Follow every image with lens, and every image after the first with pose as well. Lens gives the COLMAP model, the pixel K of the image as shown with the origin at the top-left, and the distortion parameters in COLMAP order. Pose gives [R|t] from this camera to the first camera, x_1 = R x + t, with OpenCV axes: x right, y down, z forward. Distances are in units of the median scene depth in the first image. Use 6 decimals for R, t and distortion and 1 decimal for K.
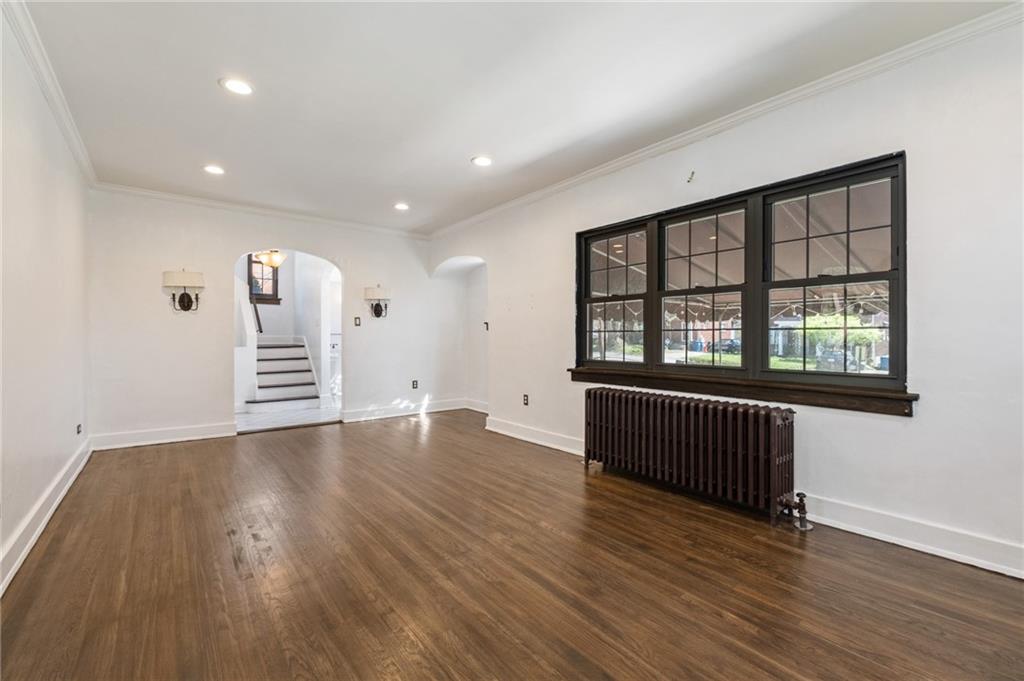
lens RADIAL K [[446.3, 0, 515.1], [0, 446.3, 338.4], [0, 0, 1]] dist [0.001254, -0.000100]
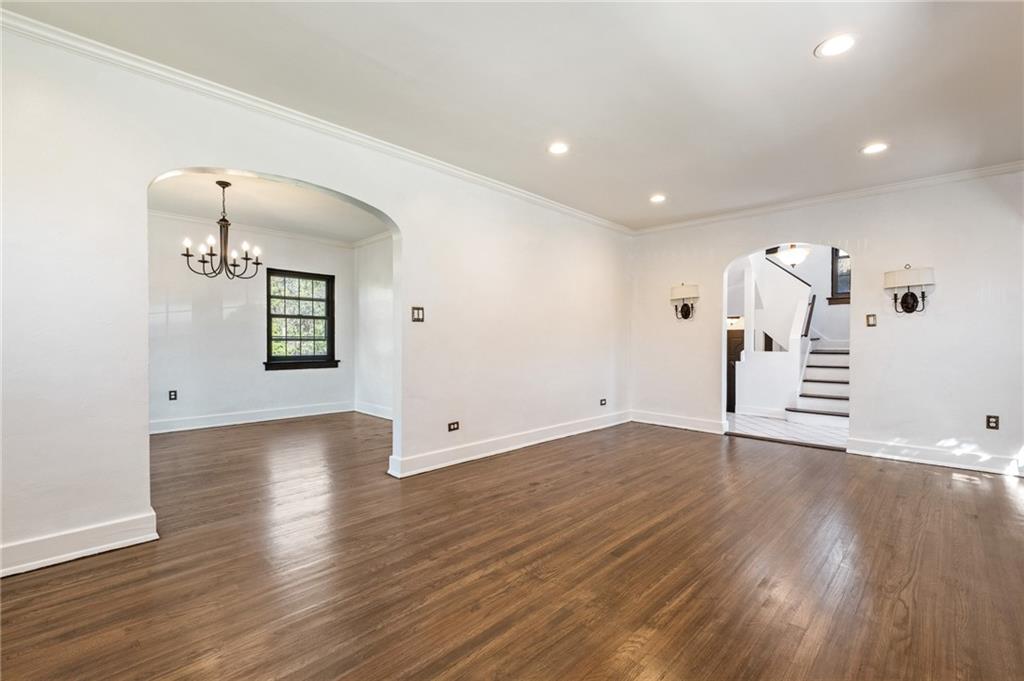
lens RADIAL K [[446.3, 0, 515.1], [0, 446.3, 338.4], [0, 0, 1]] dist [0.001254, -0.000100]
pose [[0.125706, -0.003672, -0.992061, 0.608741], [-0.003100, 0.999987, -0.004094, -0.005942], [0.992063, 0.003590, 0.125693, 0.647935]]
